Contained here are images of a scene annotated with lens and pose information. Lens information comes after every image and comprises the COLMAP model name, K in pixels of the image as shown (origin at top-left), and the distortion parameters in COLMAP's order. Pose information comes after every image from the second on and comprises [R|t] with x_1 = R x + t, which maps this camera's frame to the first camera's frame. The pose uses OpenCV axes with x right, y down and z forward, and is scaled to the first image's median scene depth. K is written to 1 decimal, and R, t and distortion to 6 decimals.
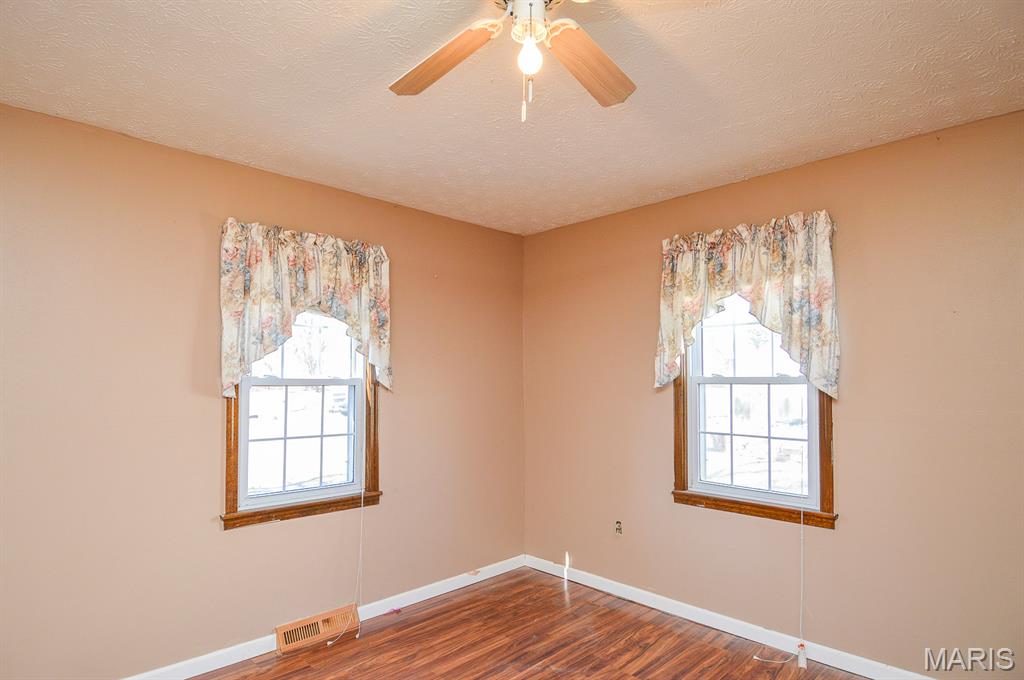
lens RADIAL K [[559.5, 0, 489.0], [0, 559.5, 364.3], [0, 0, 1]] dist [0.018514, -0.028205]
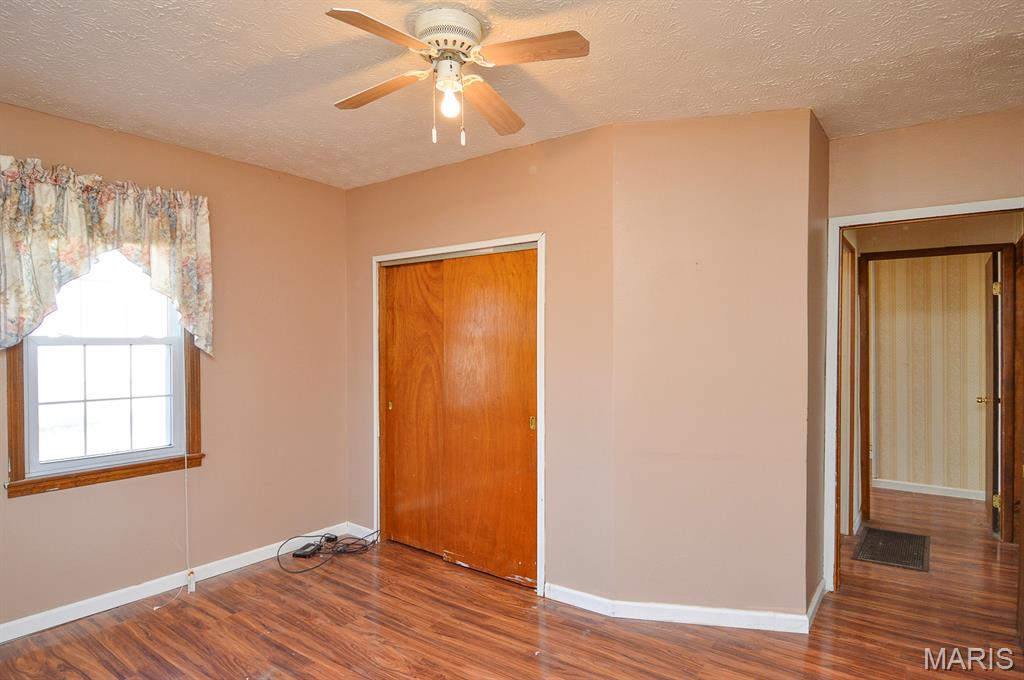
lens RADIAL K [[572.8, 0, 522.8], [0, 572.8, 348.4], [0, 0, 1]] dist [0.015152, -0.028391]
pose [[-0.188268, -0.006177, 0.982098, -0.613546], [-0.024267, 0.999704, 0.001636, 0.021600], [-0.981818, -0.023524, -0.188362, 0.485191]]
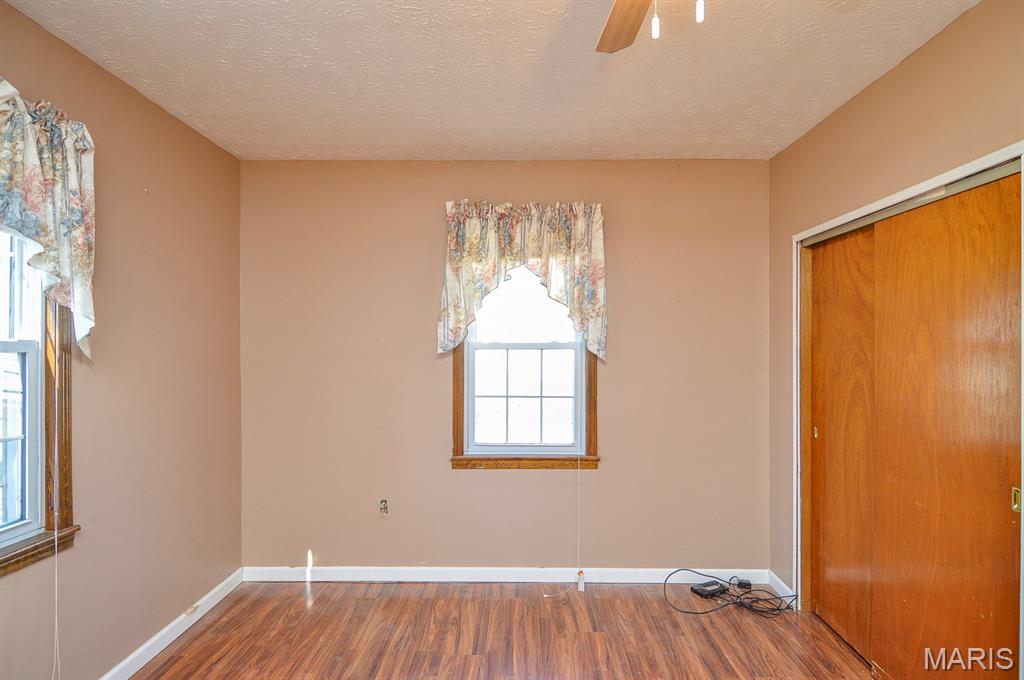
lens RADIAL K [[558.0, 0, 514.8], [0, 558.0, 343.7], [0, 0, 1]] dist [0.017286, -0.025658]
pose [[0.693465, 0.006258, 0.720463, -0.326860], [-0.020949, 0.999715, 0.011481, 0.011860], [-0.720186, -0.023055, 0.693398, 0.257088]]
